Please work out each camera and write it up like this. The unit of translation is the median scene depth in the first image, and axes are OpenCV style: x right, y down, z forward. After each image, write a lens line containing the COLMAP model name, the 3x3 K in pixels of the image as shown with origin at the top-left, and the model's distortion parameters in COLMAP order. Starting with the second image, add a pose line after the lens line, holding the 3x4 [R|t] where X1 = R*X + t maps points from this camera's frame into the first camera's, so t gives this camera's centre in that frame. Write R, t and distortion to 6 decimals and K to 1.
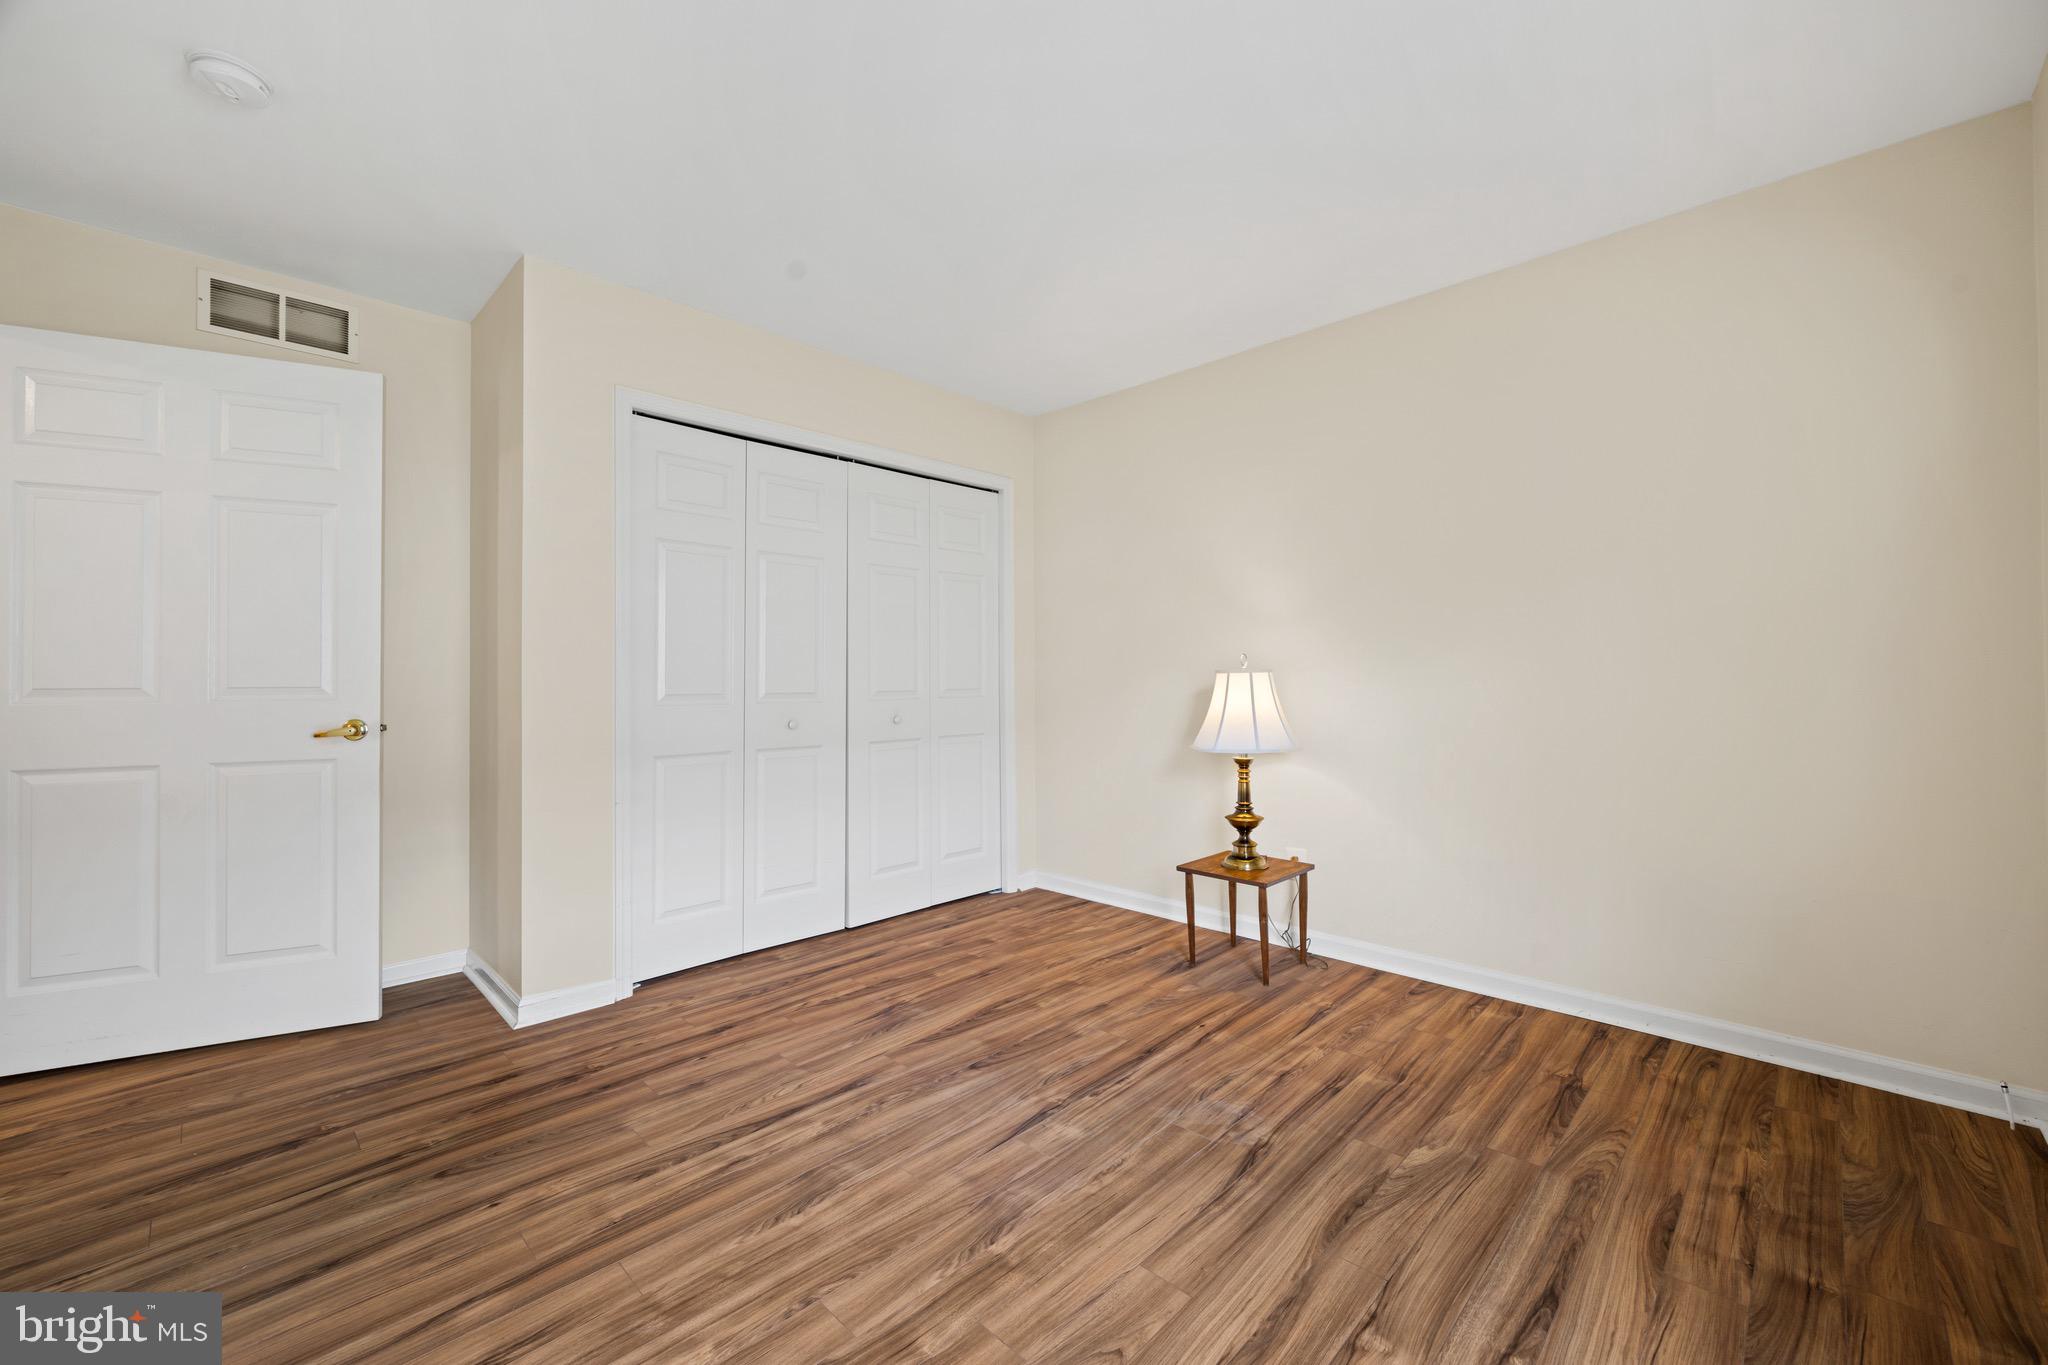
lens RADIAL K [[811.5, 0, 1027.2], [0, 811.5, 665.6], [0, 0, 1]] dist [-0.000623, -0.000106]
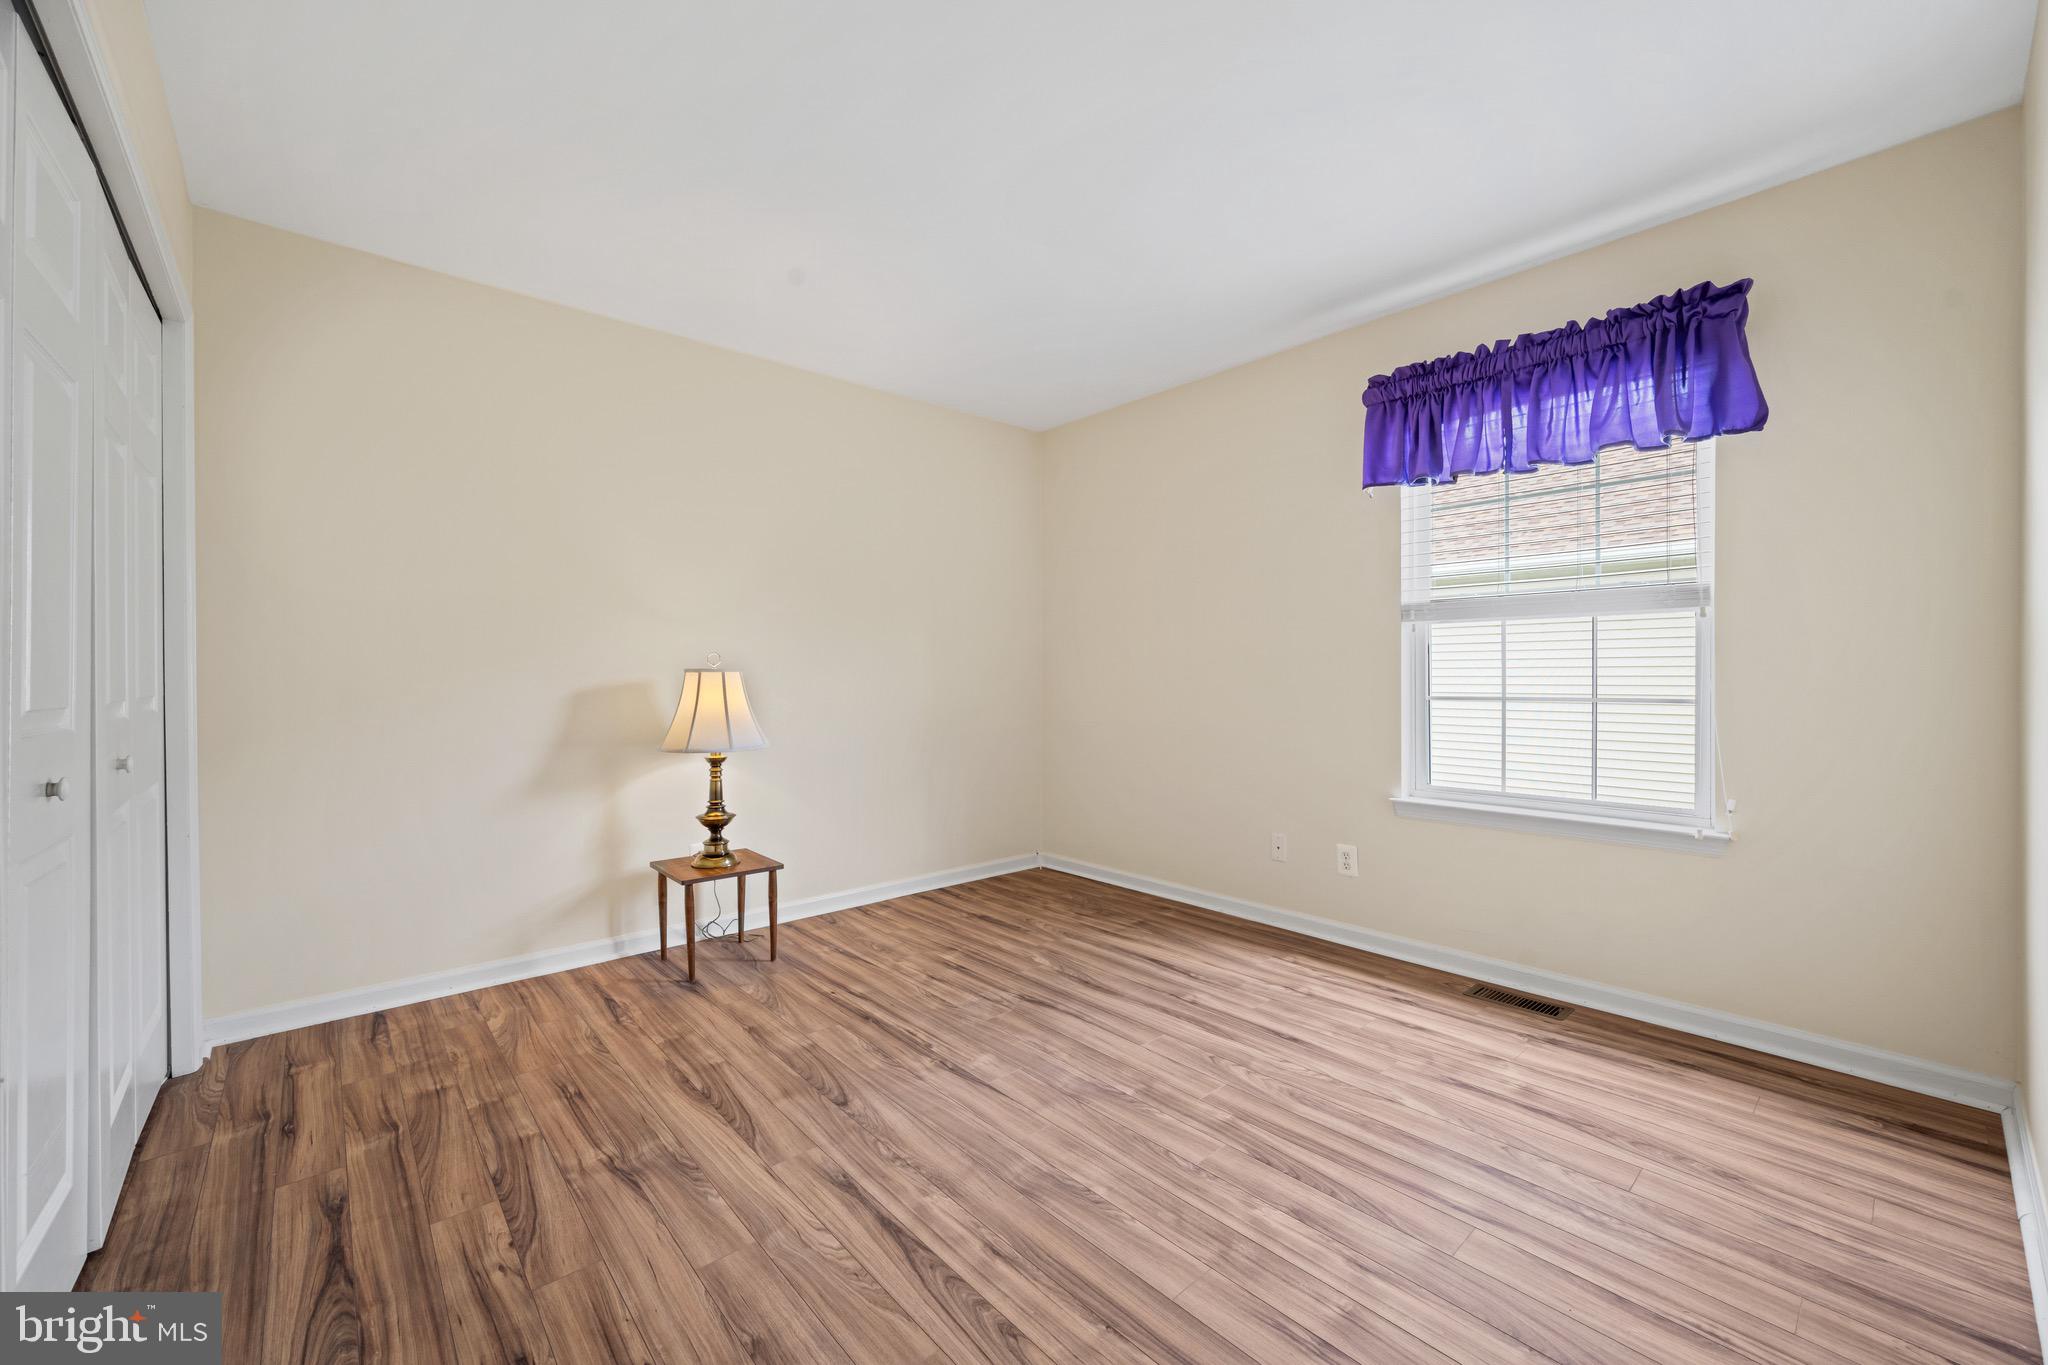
lens RADIAL K [[811.5, 0, 1027.2], [0, 811.5, 665.6], [0, 0, 1]] dist [-0.000623, -0.000106]
pose [[0.067406, 0.020300, 0.997519, -0.869860], [-0.011660, 0.999741, -0.019557, 0.018642], [-0.997657, -0.010312, 0.067626, 0.664092]]
